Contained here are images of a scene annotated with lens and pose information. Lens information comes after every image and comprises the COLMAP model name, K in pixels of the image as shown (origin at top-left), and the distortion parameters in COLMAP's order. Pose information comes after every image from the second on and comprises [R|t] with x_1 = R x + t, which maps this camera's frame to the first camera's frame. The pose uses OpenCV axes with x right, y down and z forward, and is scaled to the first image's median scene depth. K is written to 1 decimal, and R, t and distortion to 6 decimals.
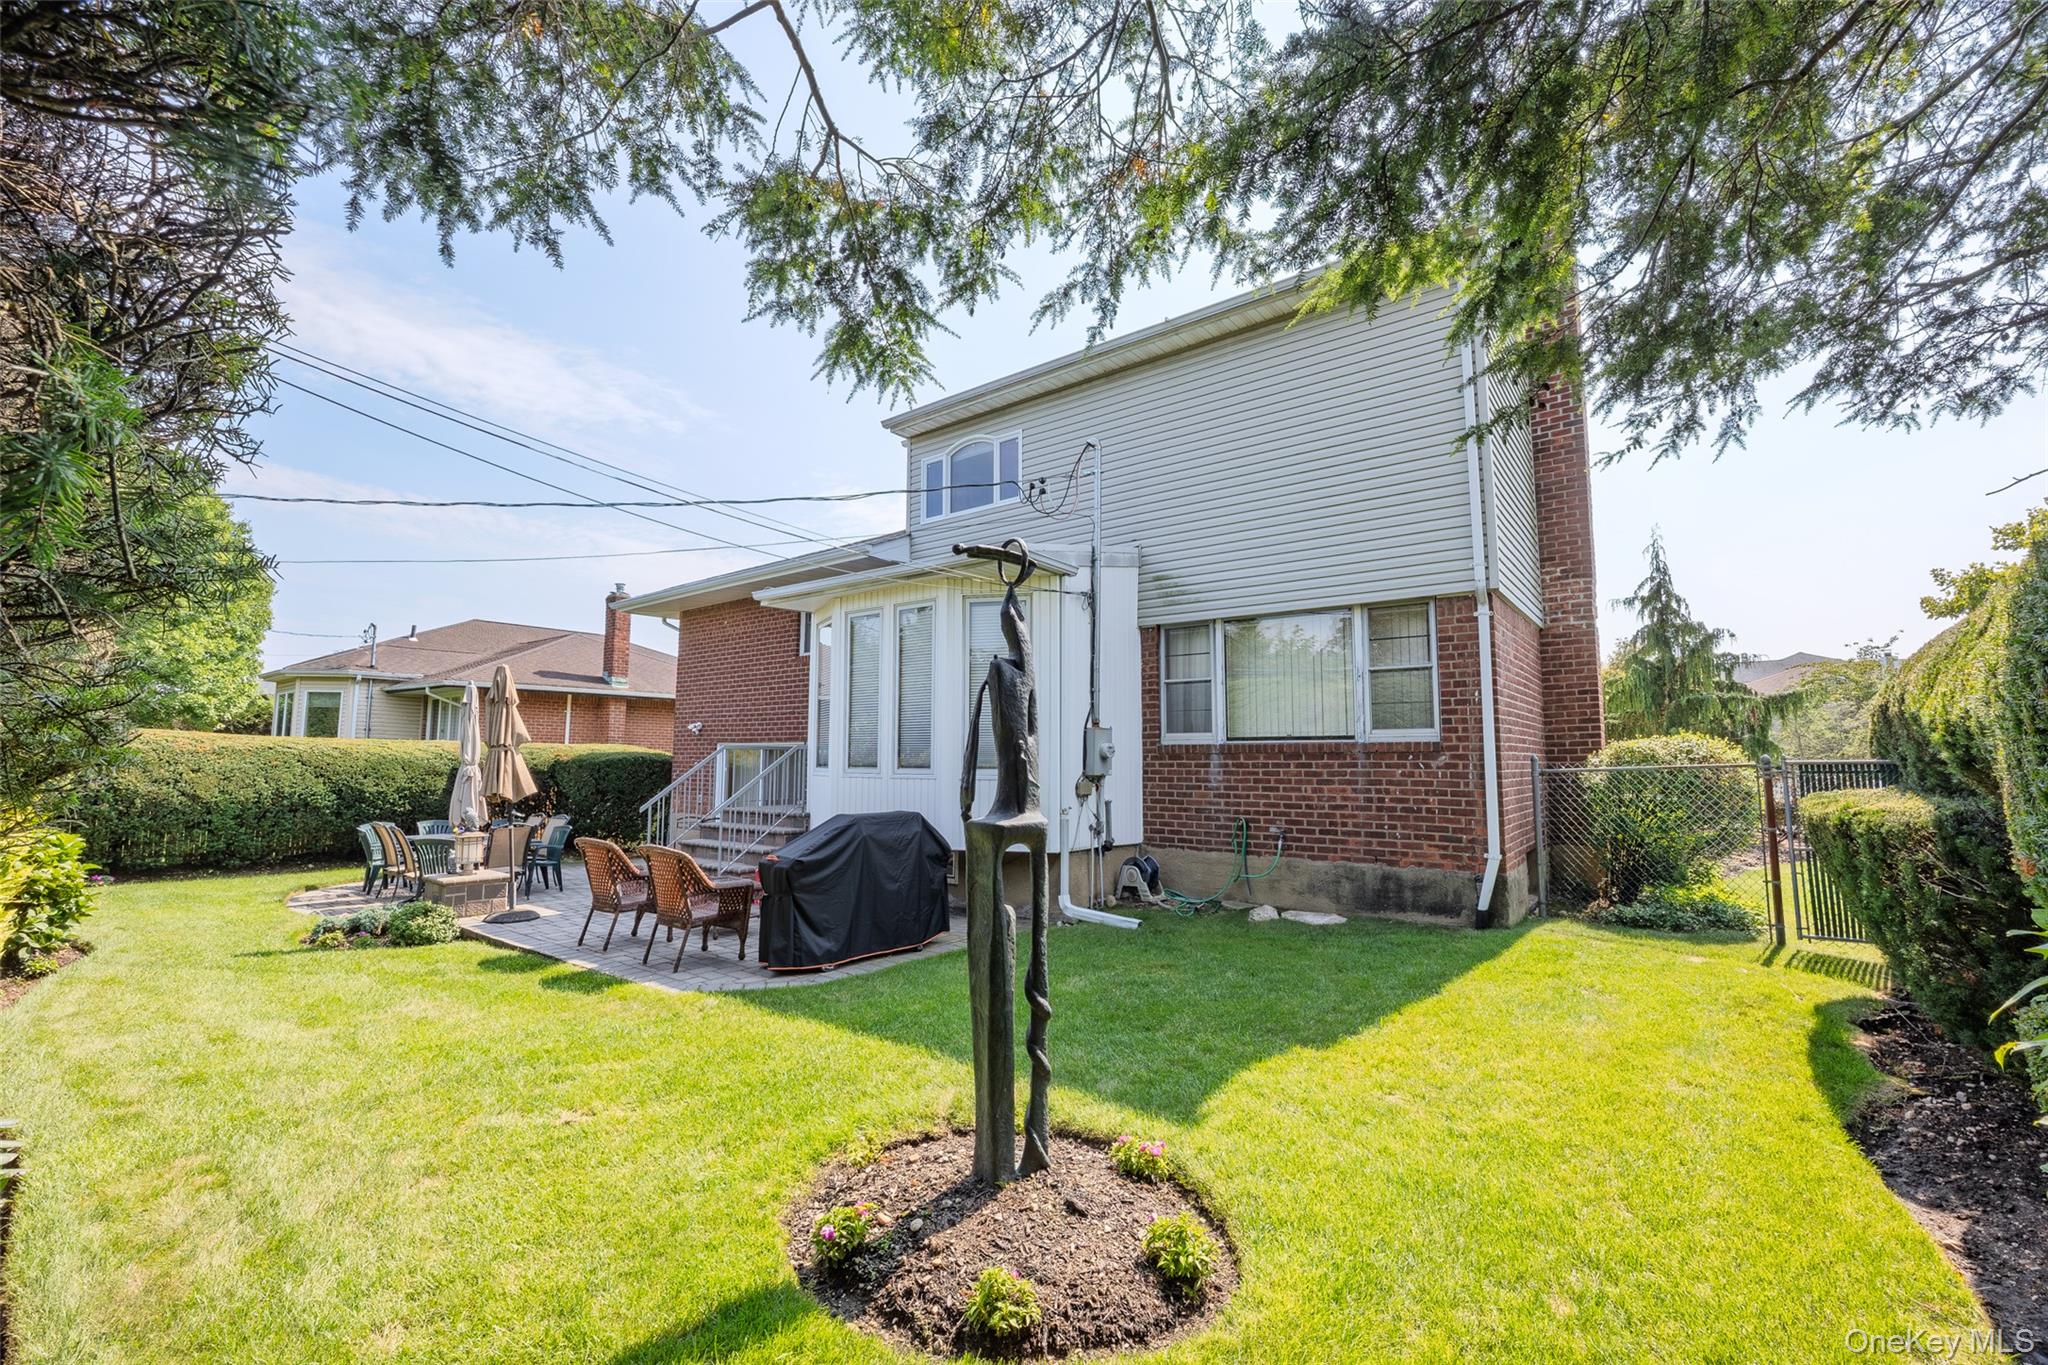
lens RADIAL K [[845.5, 0, 1024.0], [0, 845.5, 682.5], [0, 0, 1]] dist [-0.008165, 0.000060]
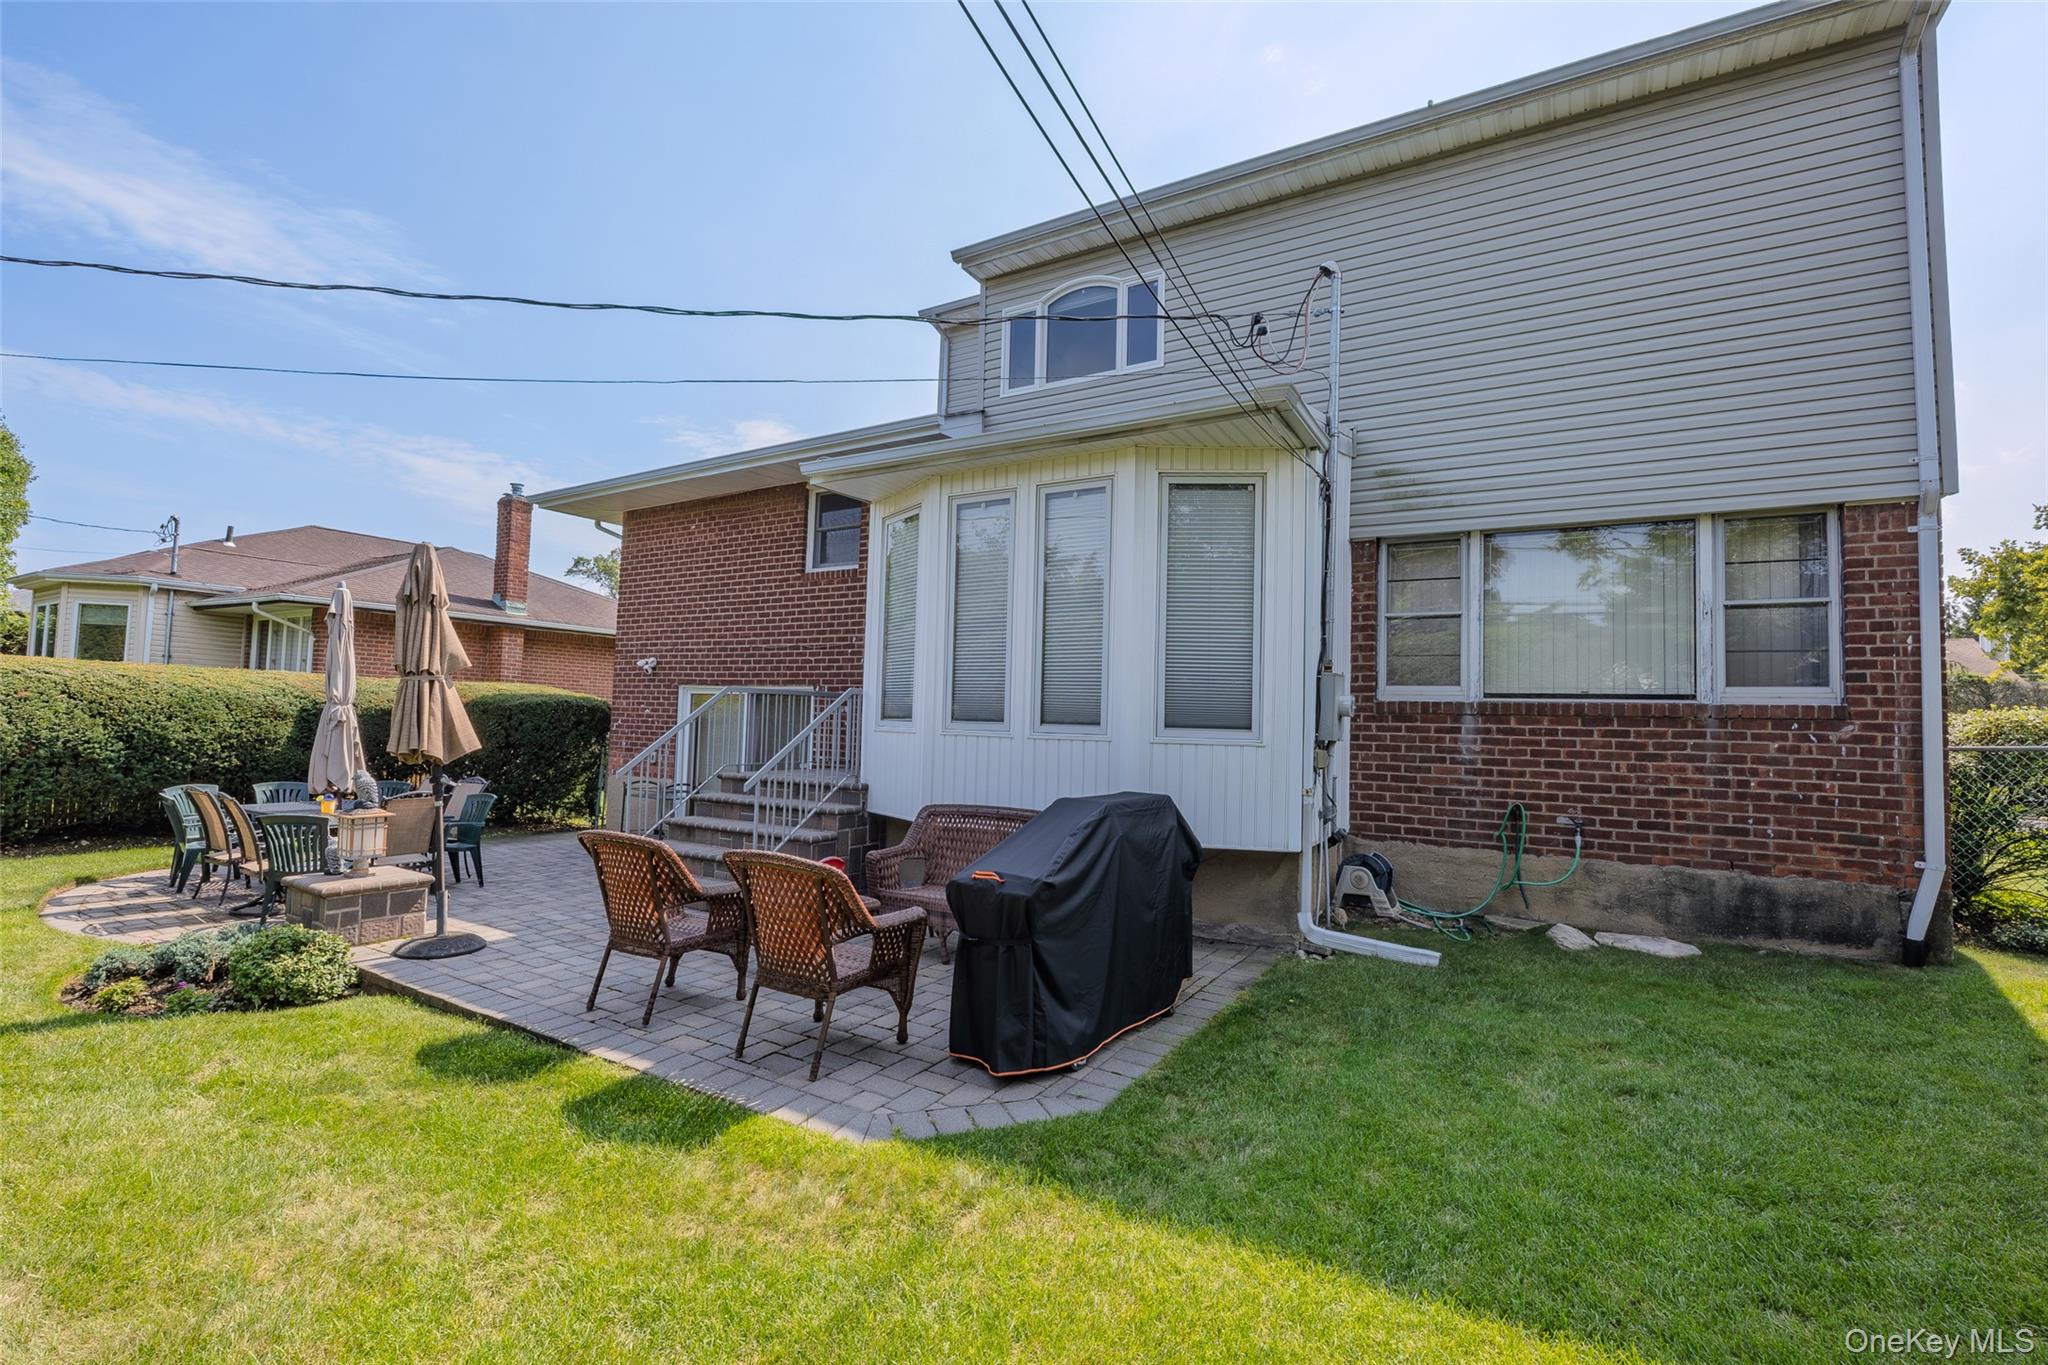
lens RADIAL K [[870.8, 0, 1024.0], [0, 870.8, 682.5], [0, 0, 1]] dist [-0.009157, -0.000571]
pose [[0.991746, 0.030187, 0.124616, -0.254776], [-0.036244, 0.998255, 0.046622, 0.035648], [-0.122991, -0.050754, 0.991109, 0.306786]]
